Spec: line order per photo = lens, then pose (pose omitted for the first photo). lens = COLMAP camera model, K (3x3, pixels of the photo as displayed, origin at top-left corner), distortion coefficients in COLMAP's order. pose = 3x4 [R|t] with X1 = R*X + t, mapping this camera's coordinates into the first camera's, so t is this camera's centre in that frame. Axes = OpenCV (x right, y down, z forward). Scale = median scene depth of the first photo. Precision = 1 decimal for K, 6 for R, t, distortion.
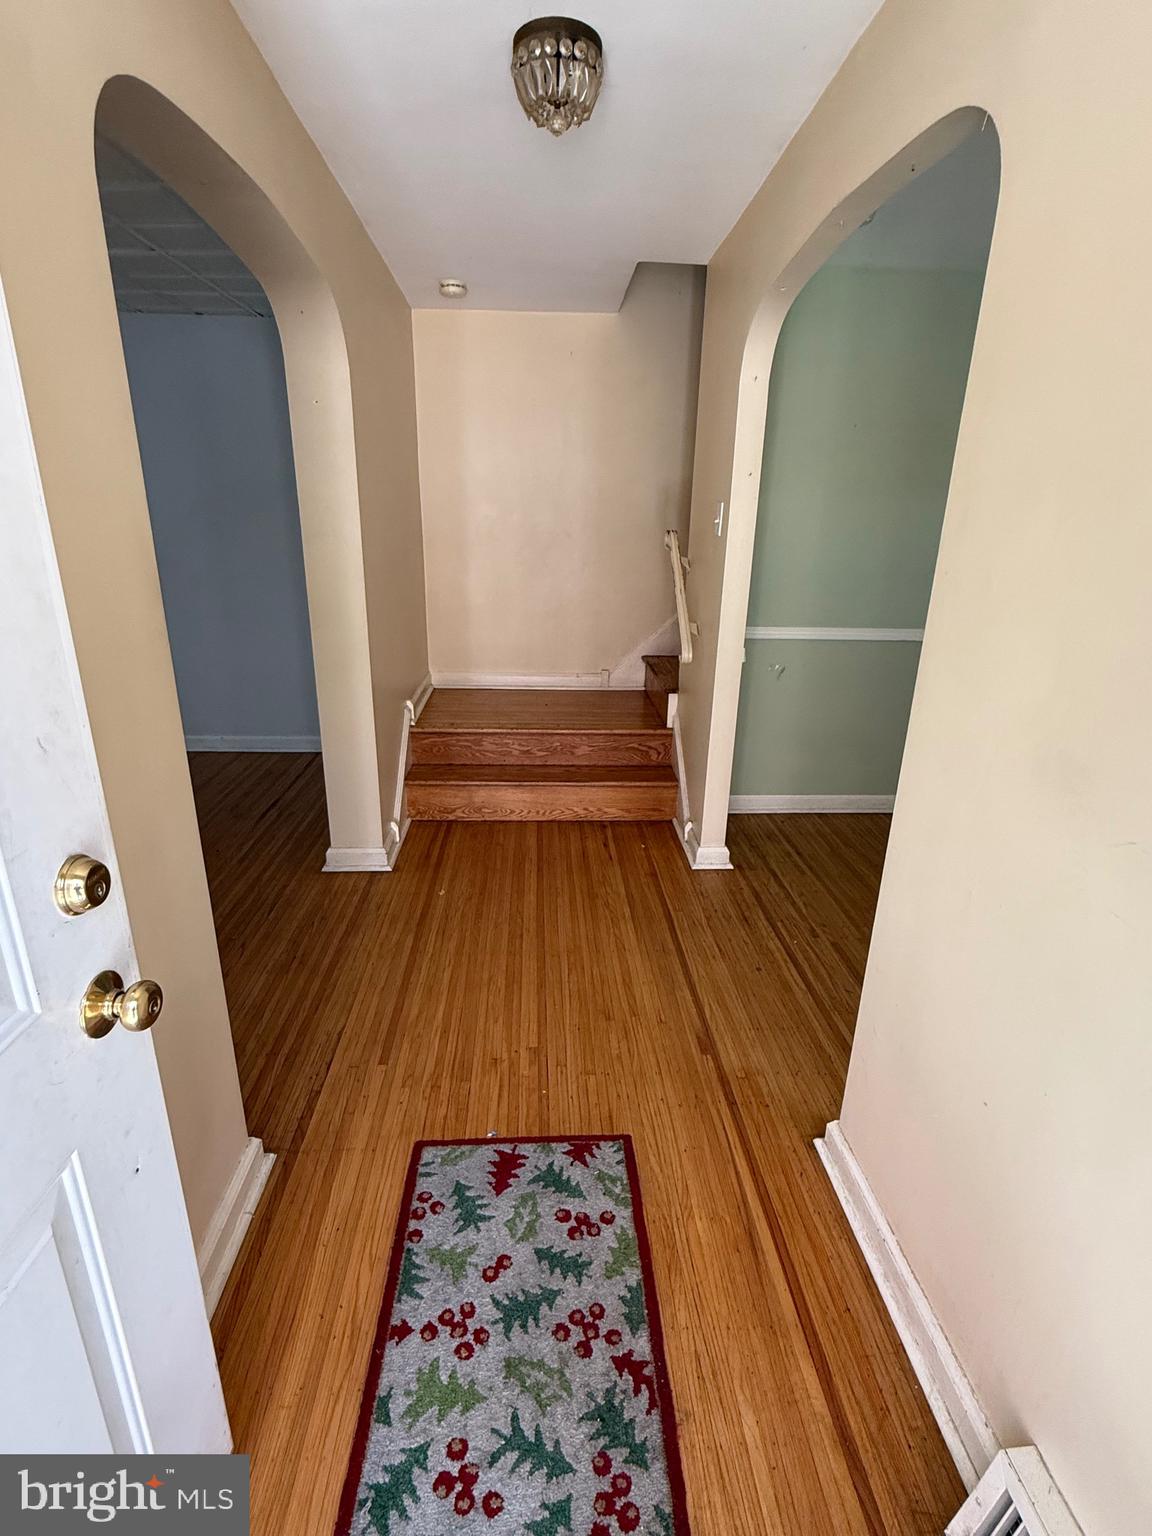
lens RADIAL K [[734.9, 0, 576.0], [0, 734.9, 768.0], [0, 0, 1]] dist [0.000383, -0.000036]
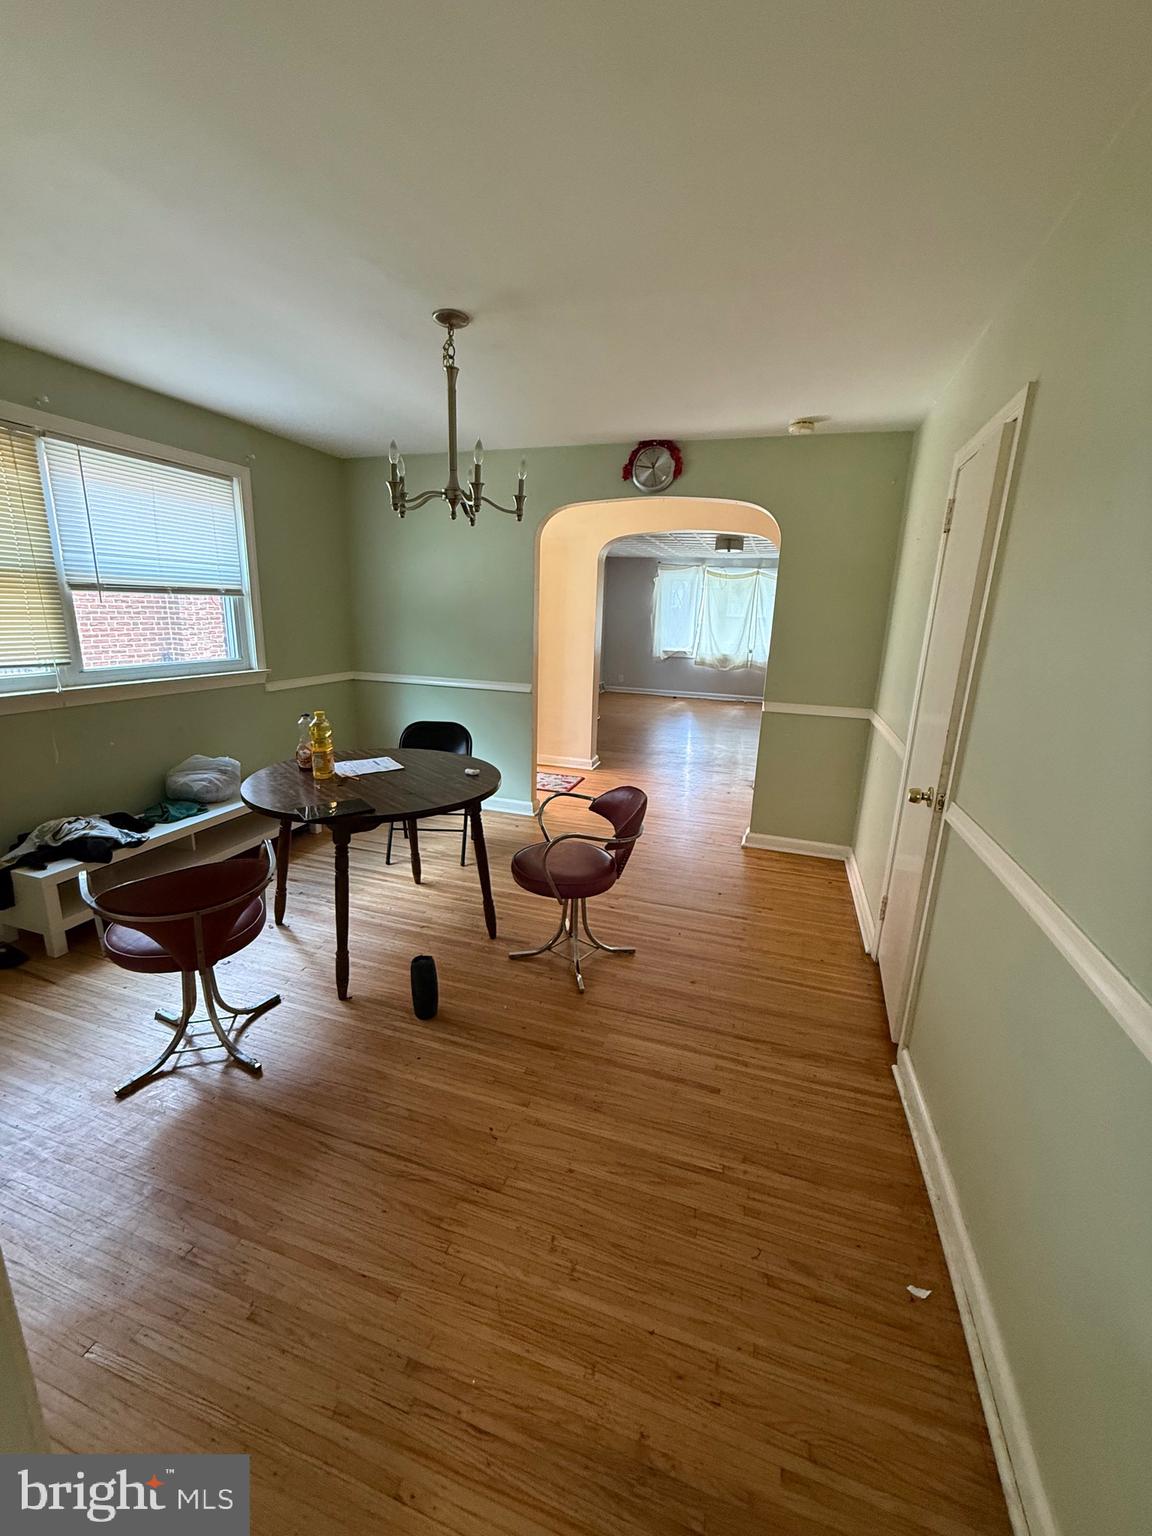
lens RADIAL K [[613.4, 0, 577.4], [0, 613.4, 758.6], [0, 0, 1]] dist [0.000778, 0.000582]
pose [[-0.361798, 0.192329, -0.912201, 2.264485], [-0.339308, 0.884209, 0.321004, -0.488925], [0.868316, 0.425656, -0.254647, 1.486340]]
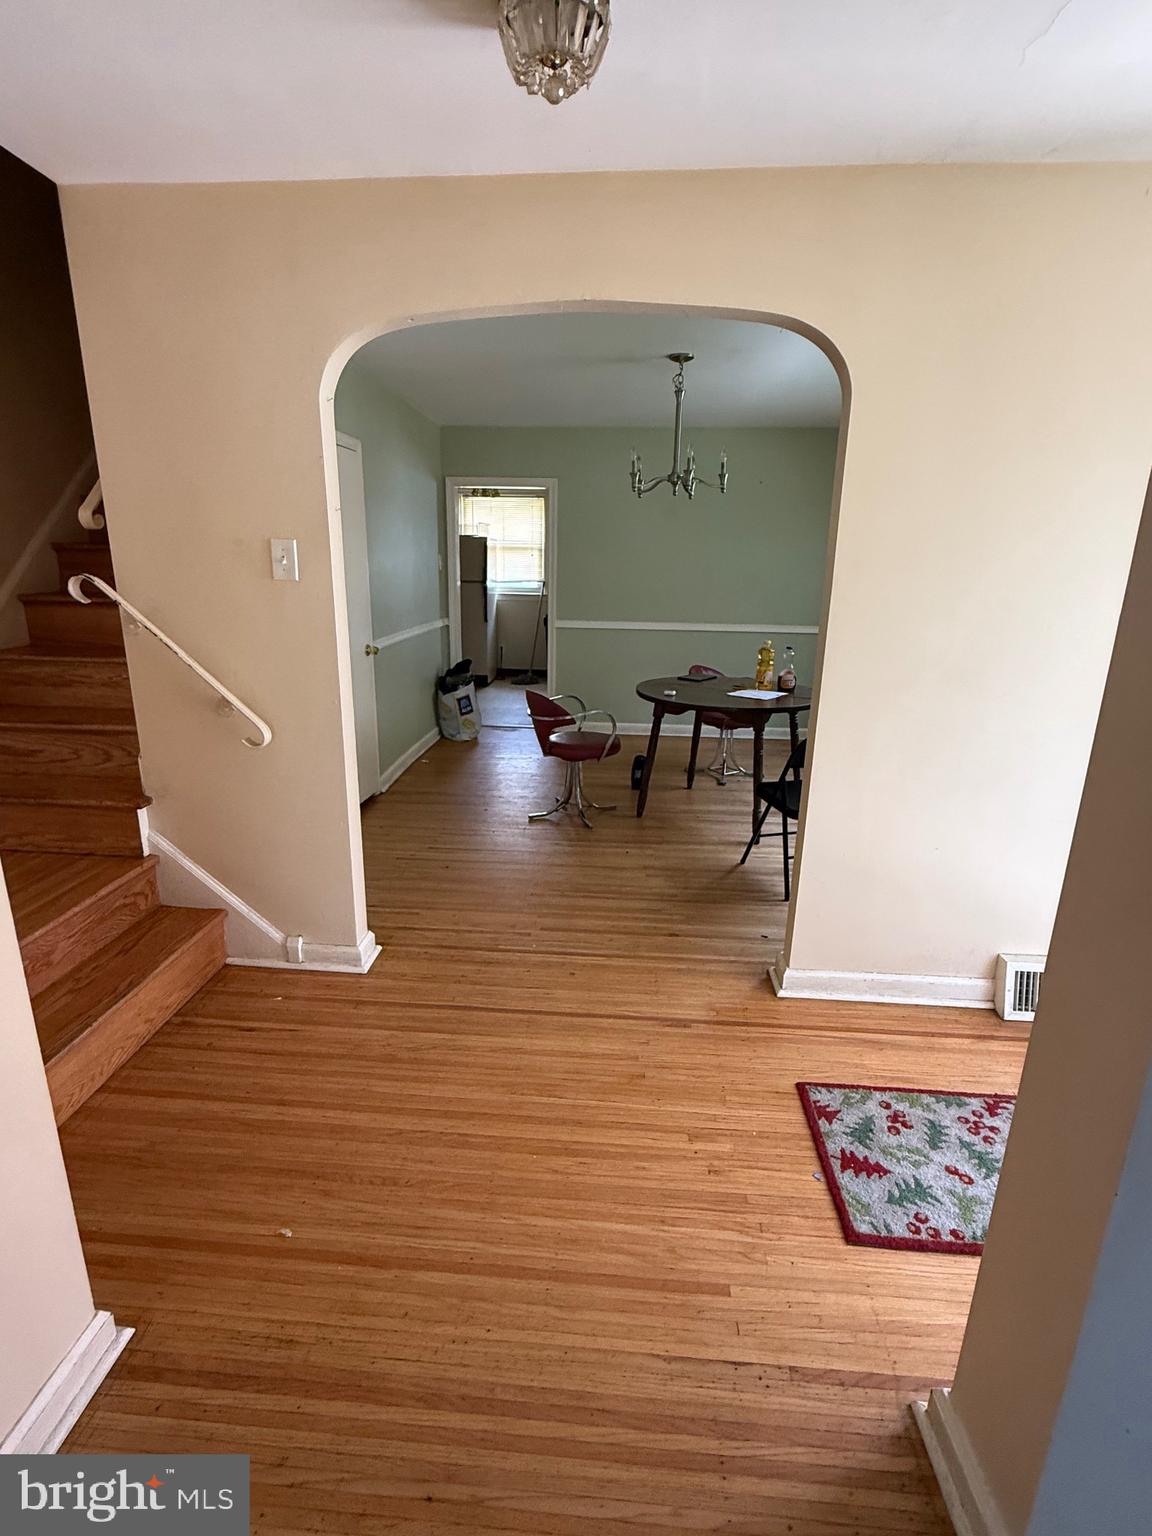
lens RADIAL K [[734.9, 0, 576.0], [0, 734.9, 768.0], [0, 0, 1]] dist [0.000383, -0.000036]
pose [[0.126521, -0.286655, 0.949643, -0.837013], [0.307068, 0.921631, 0.237288, -0.315258], [-0.943240, 0.261583, 0.204629, 0.844840]]
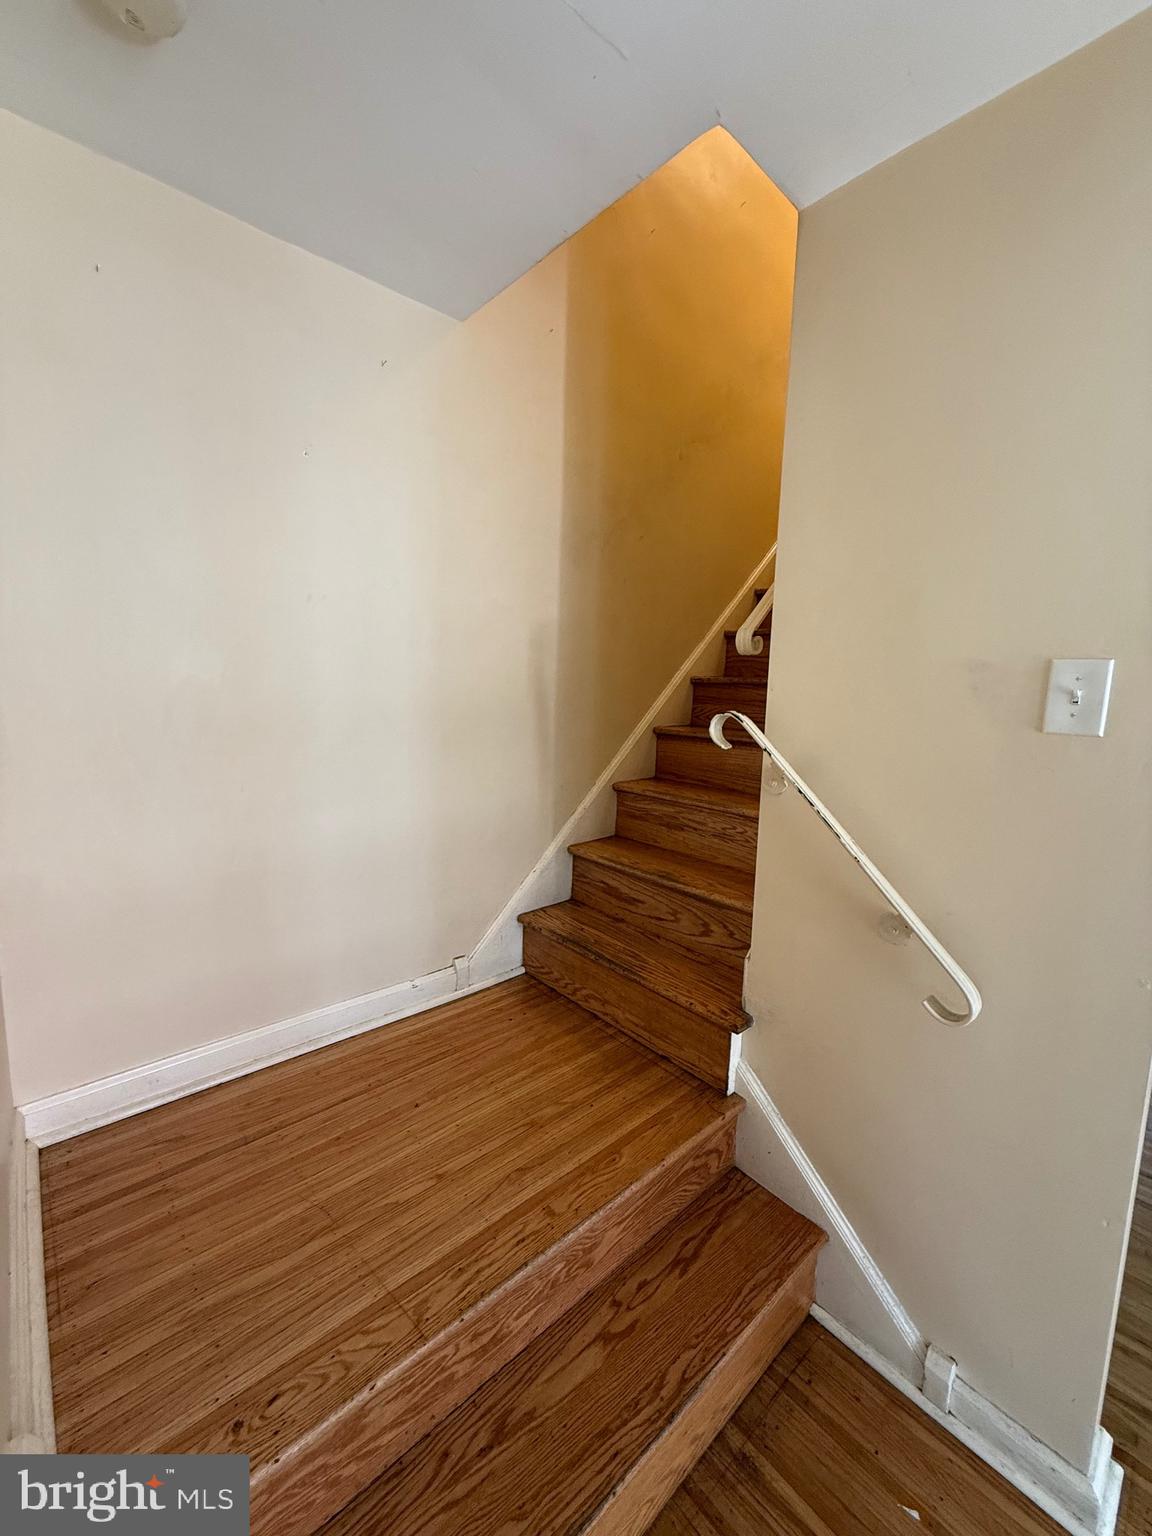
lens RADIAL K [[613.4, 0, 577.4], [0, 613.4, 758.6], [0, 0, 1]] dist [0.000778, 0.000582]
pose [[0.776600, -0.073305, 0.625715, -0.358055], [0.193748, 0.972862, -0.126494, -0.445712], [-0.599462, 0.219466, 0.769728, 1.284448]]
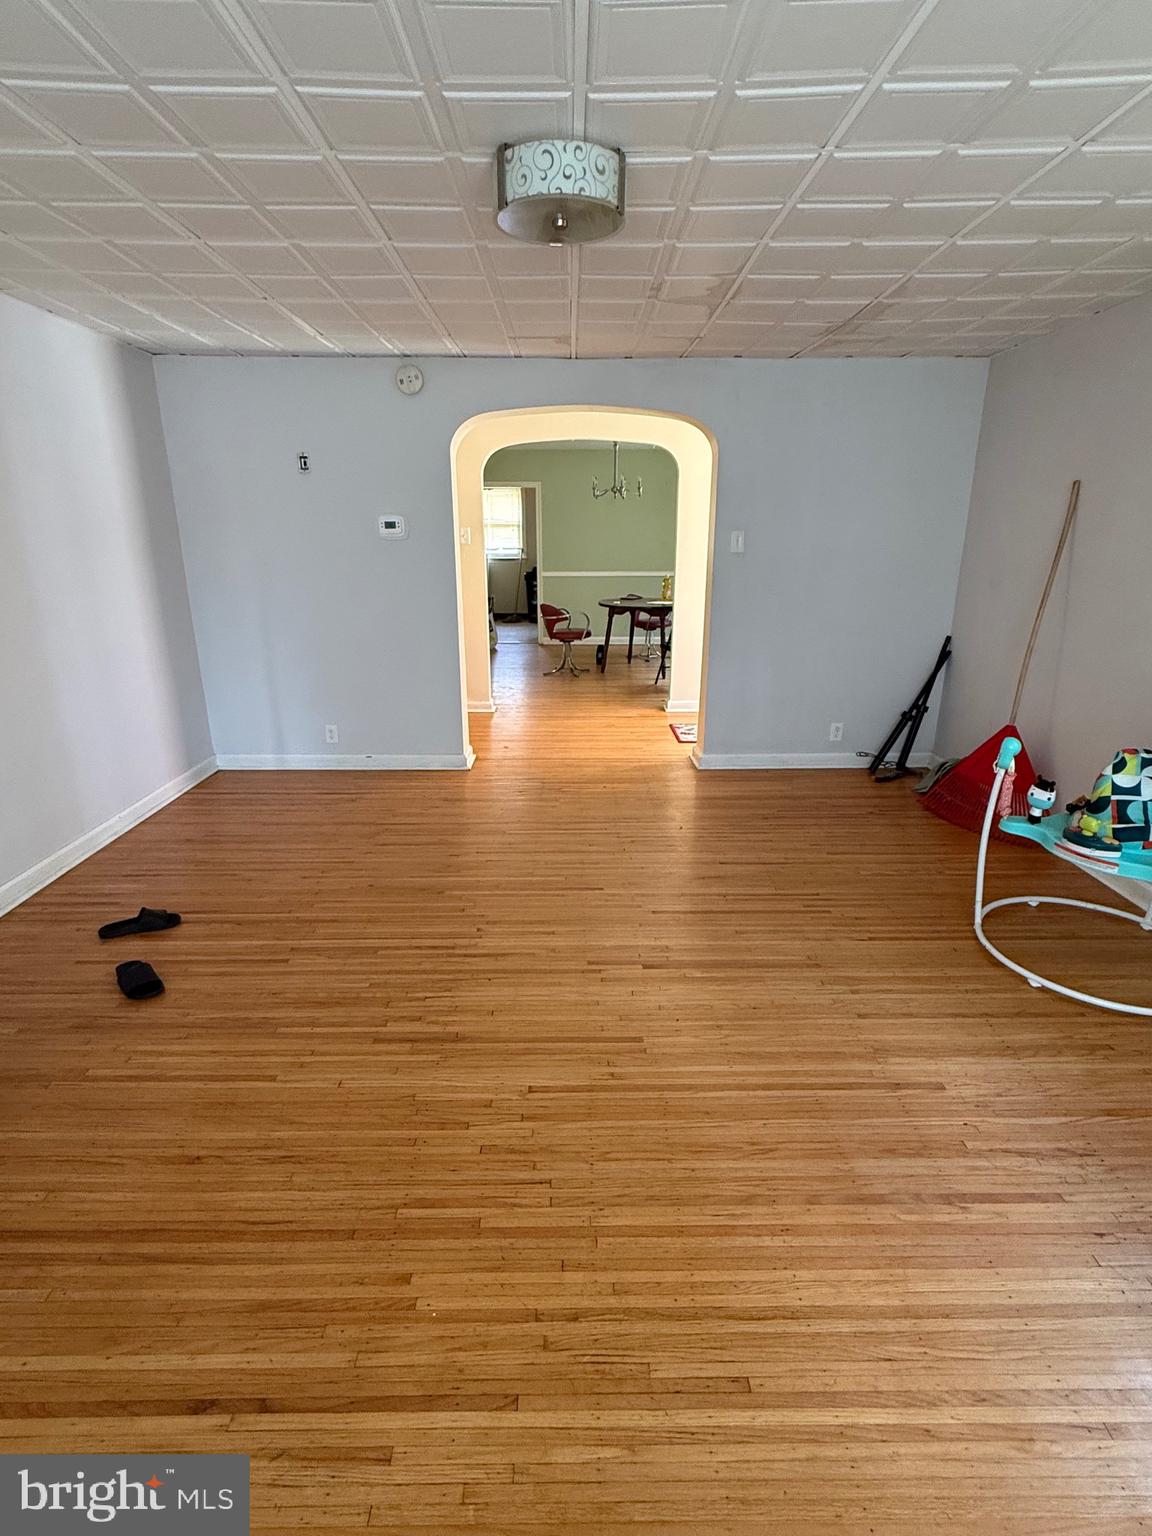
lens RADIAL K [[734.9, 0, 576.0], [0, 734.9, 768.0], [0, 0, 1]] dist [0.000383, -0.000036]
pose [[0.041200, -0.324658, 0.944934, -2.711080], [0.323705, 0.899065, 0.294785, -0.370995], [-0.945261, 0.293734, 0.142135, 0.866976]]
